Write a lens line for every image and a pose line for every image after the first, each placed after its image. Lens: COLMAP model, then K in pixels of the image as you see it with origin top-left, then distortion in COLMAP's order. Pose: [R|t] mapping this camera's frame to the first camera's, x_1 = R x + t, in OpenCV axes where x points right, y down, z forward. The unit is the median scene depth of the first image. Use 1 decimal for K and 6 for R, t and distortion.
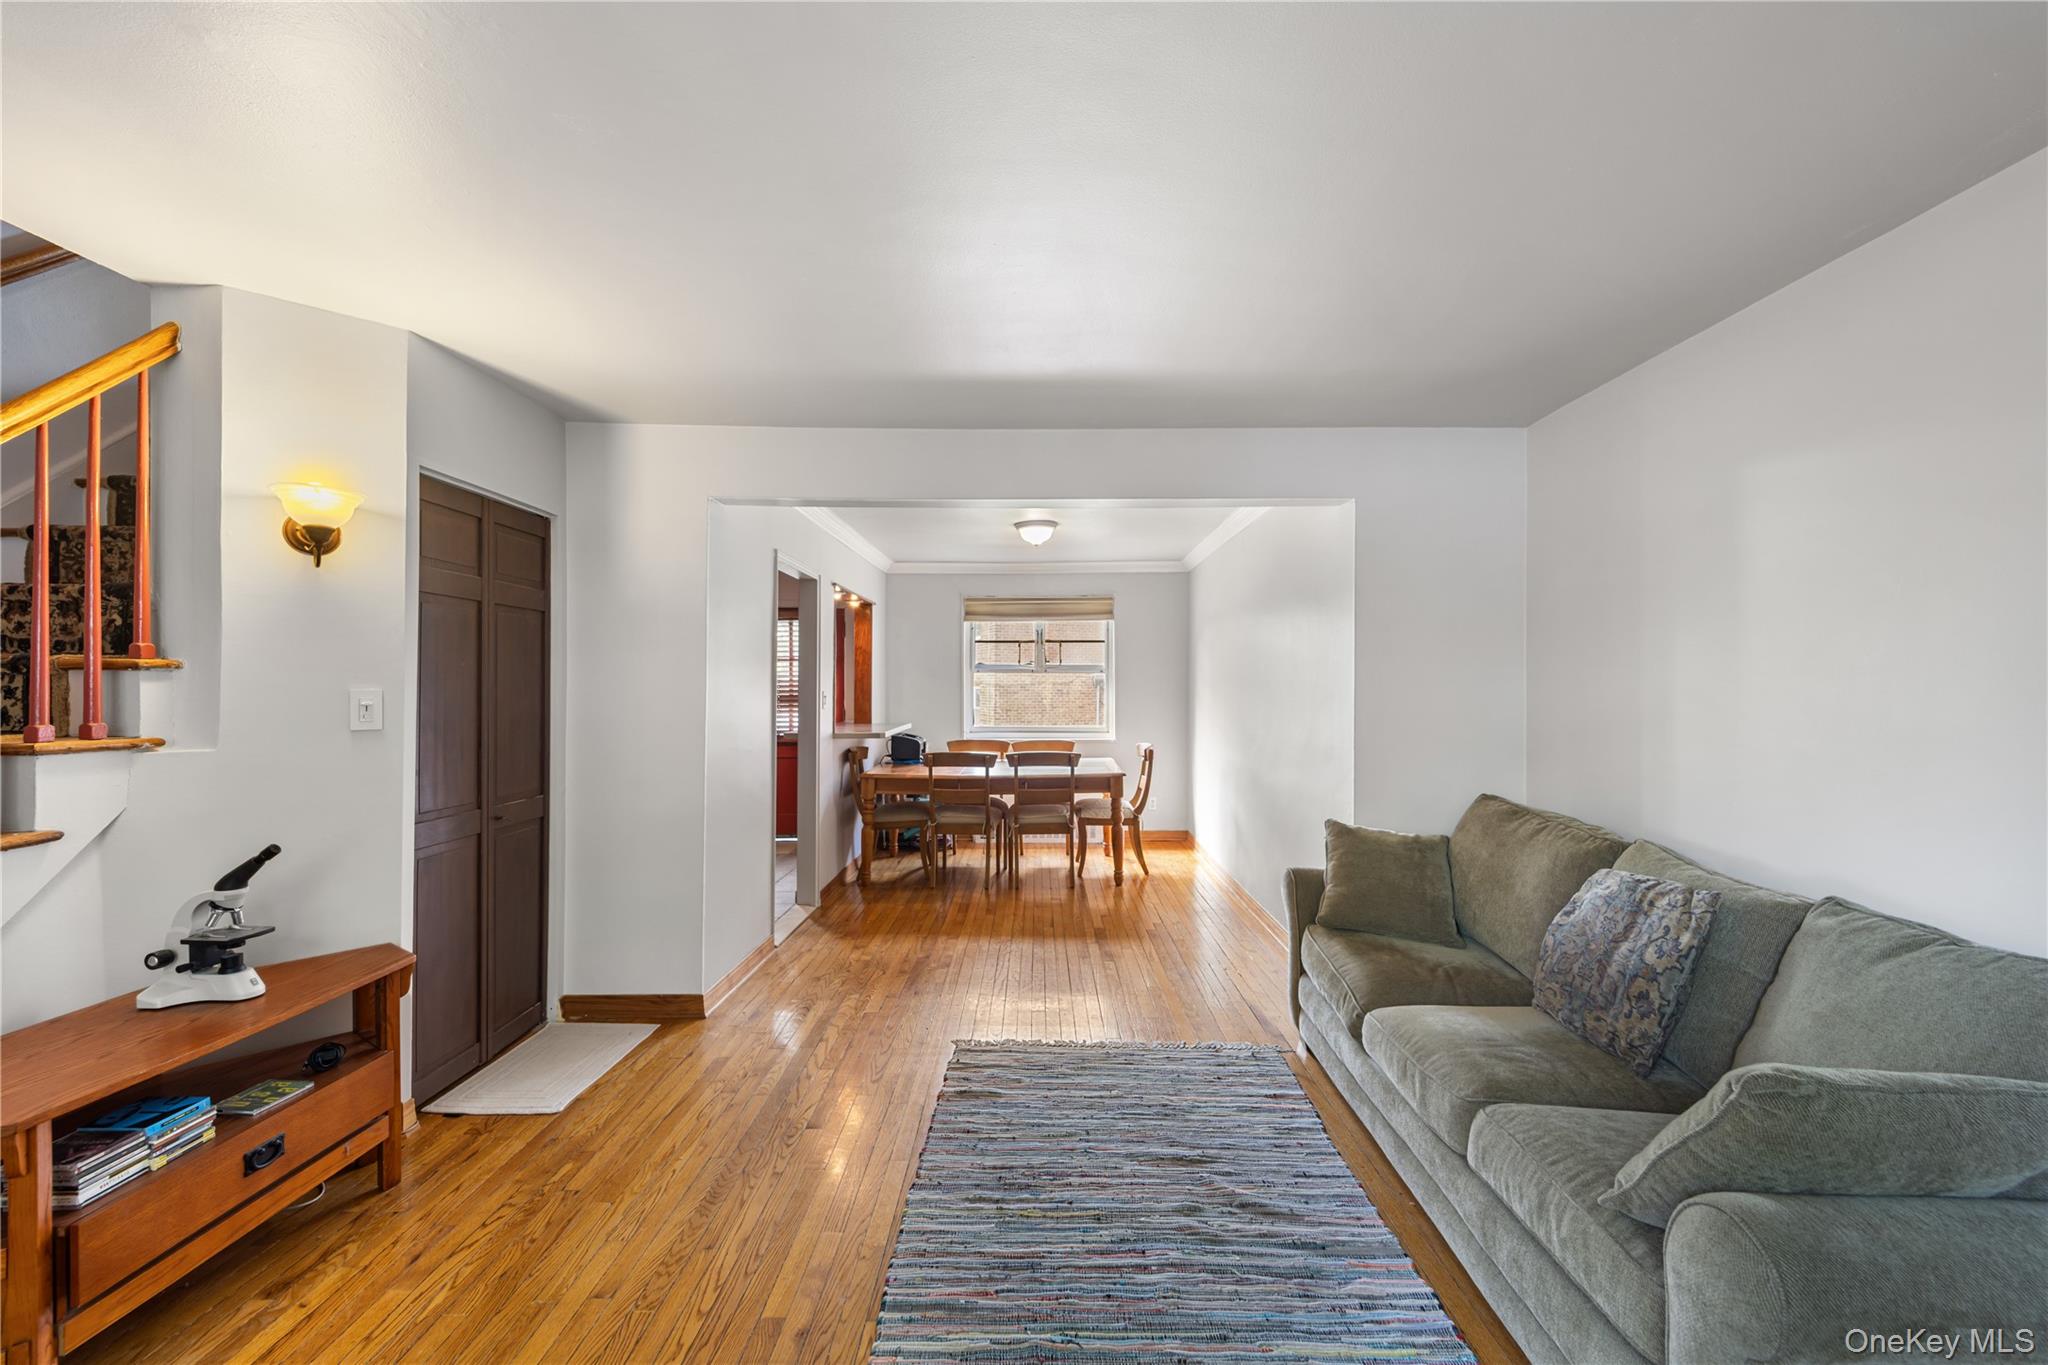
lens RADIAL K [[824.9, 0, 1046.4], [0, 824.9, 680.8], [0, 0, 1]] dist [0.015953, -0.006598]
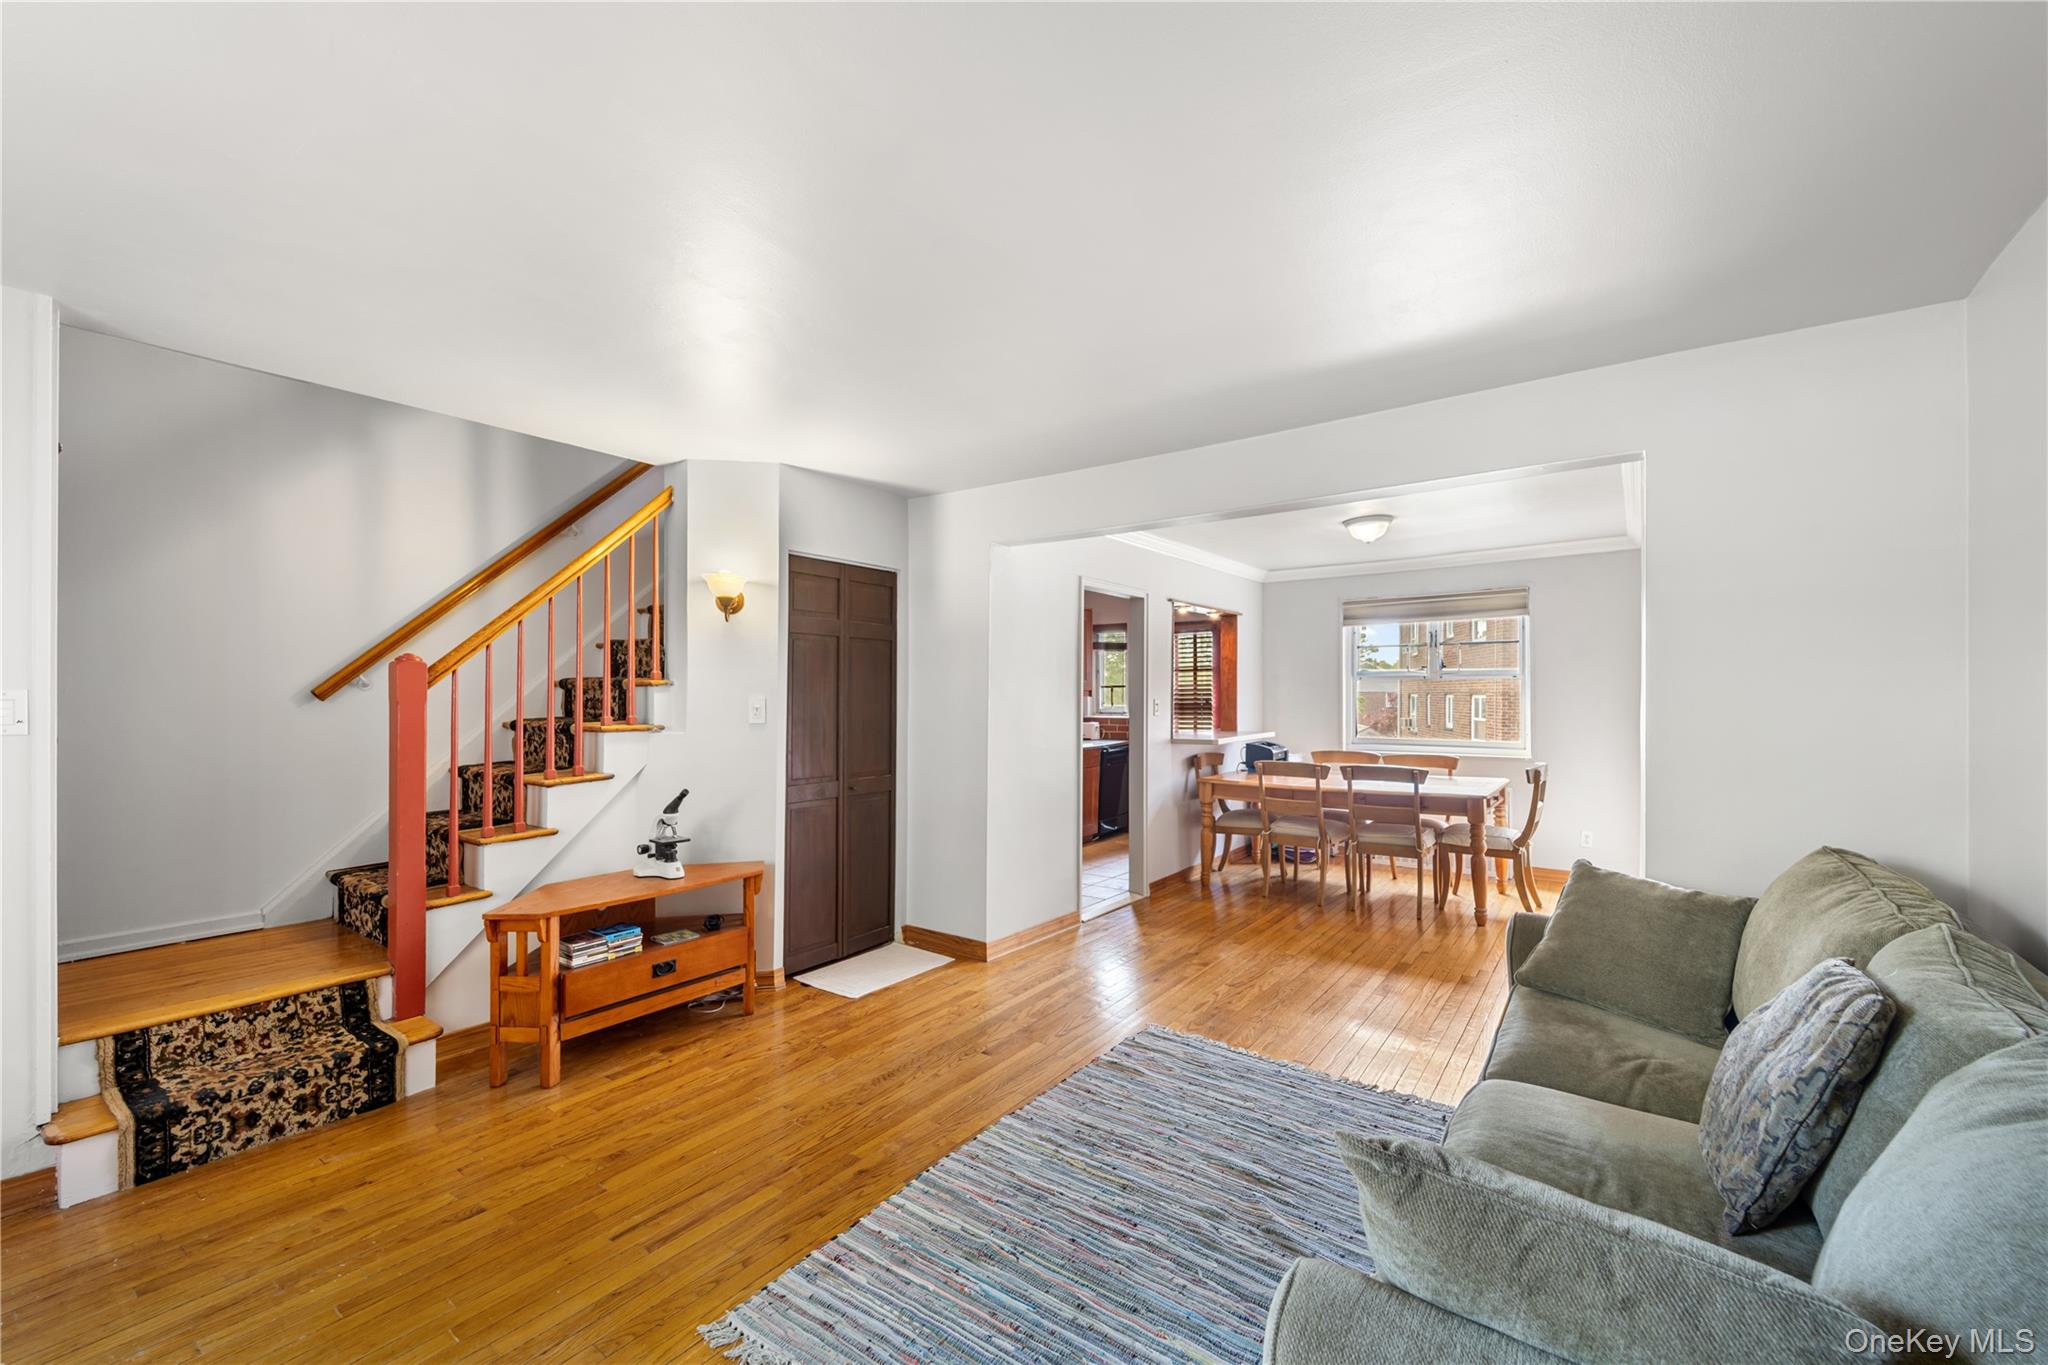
lens RADIAL K [[824.9, 0, 1022.9], [0, 824.9, 683.5], [0, 0, 1]] dist [0.015953, -0.006598]
pose [[0.806597, -0.010894, -0.591001, 0.474139], [0.006289, 0.999932, -0.009849, 0.002123], [0.591068, 0.004227, 0.806610, 0.039566]]
